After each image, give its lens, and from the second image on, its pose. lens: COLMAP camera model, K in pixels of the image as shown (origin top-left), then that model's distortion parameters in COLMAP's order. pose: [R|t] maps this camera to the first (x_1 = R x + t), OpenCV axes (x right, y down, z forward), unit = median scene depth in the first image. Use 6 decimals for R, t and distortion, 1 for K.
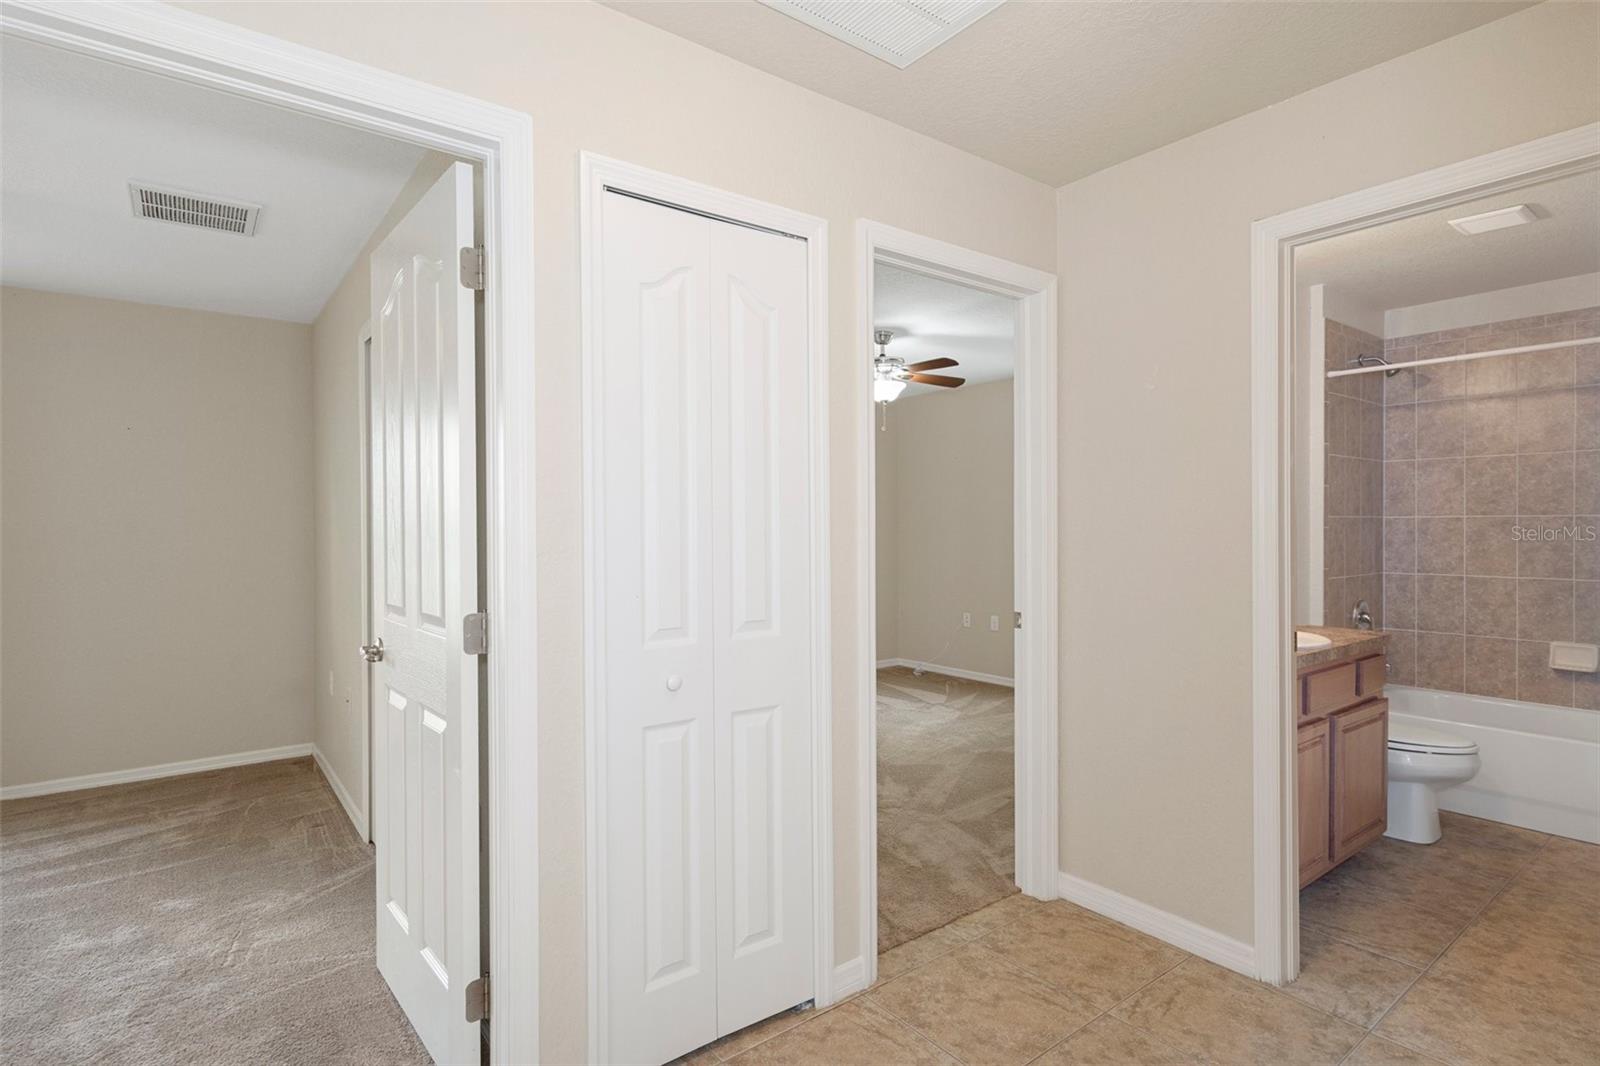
lens RADIAL K [[808.1, 0, 799.5], [0, 808.1, 523.6], [0, 0, 1]] dist [0.003925, 0.000672]
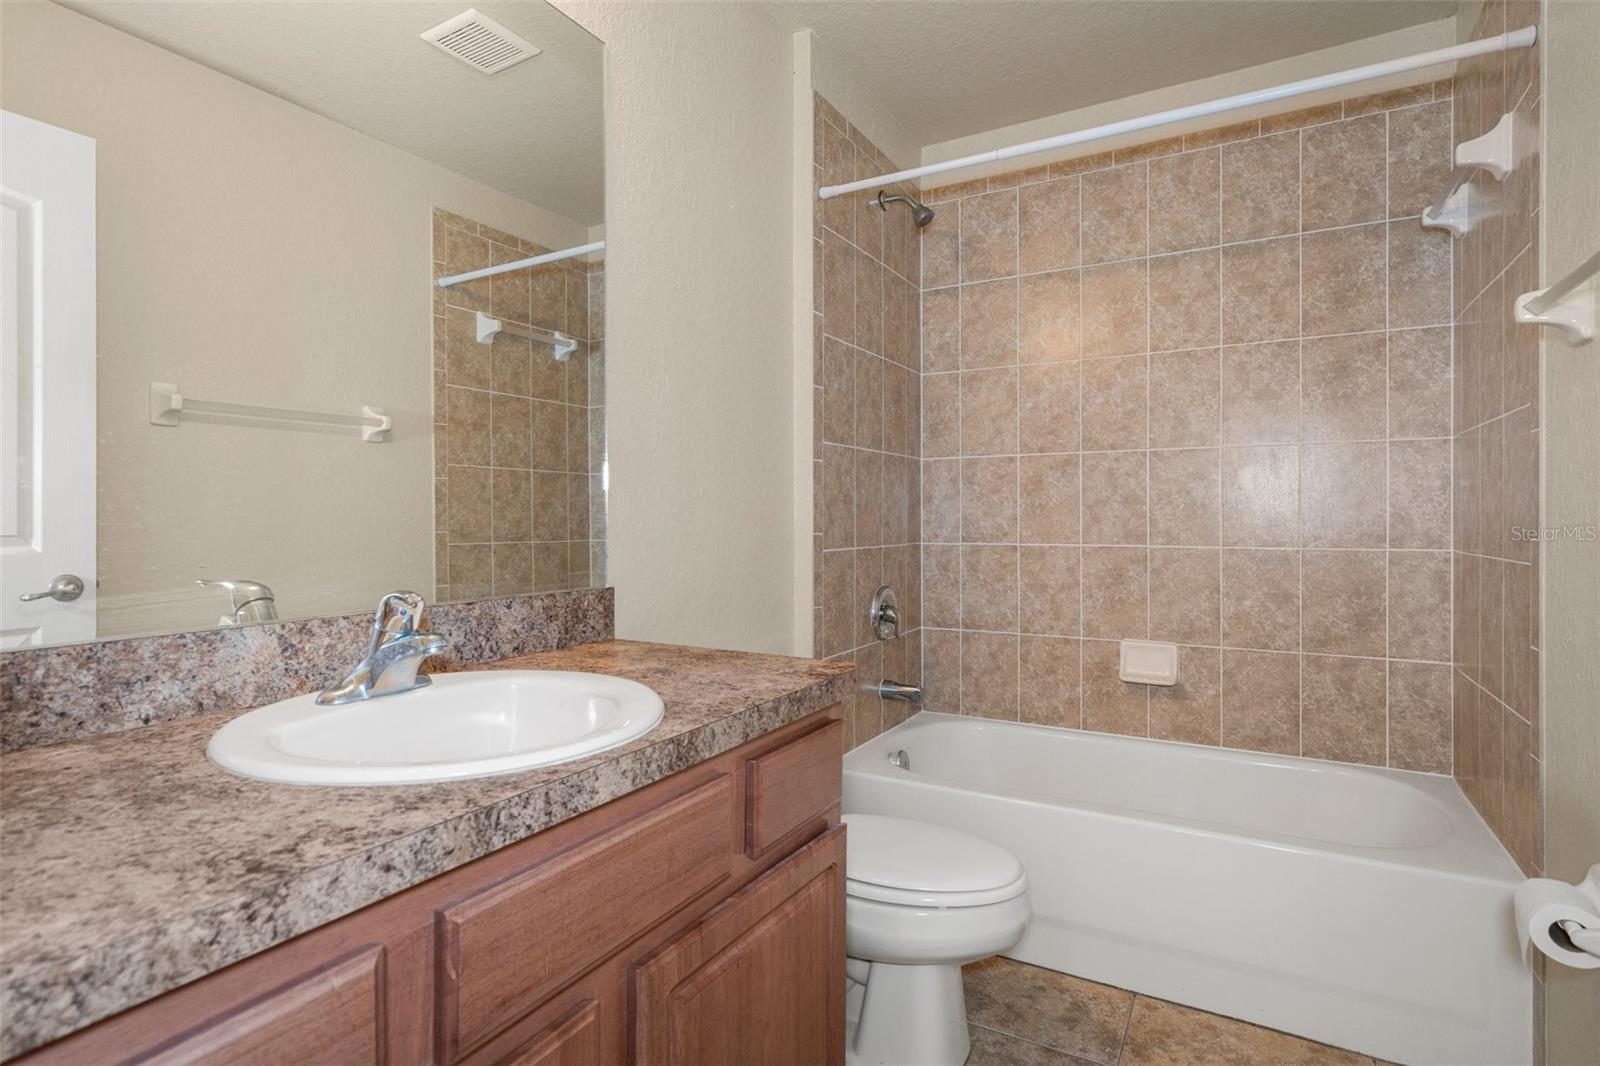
lens RADIAL K [[814.8, 0, 792.1], [0, 814.8, 505.4], [0, 0, 1]] dist [0.001607, 0.000357]
pose [[0.923803, 0.006264, 0.382818, 0.399951], [-0.001007, 0.999902, -0.013932, 0.042499], [-0.382868, 0.012485, 0.923719, 0.461257]]
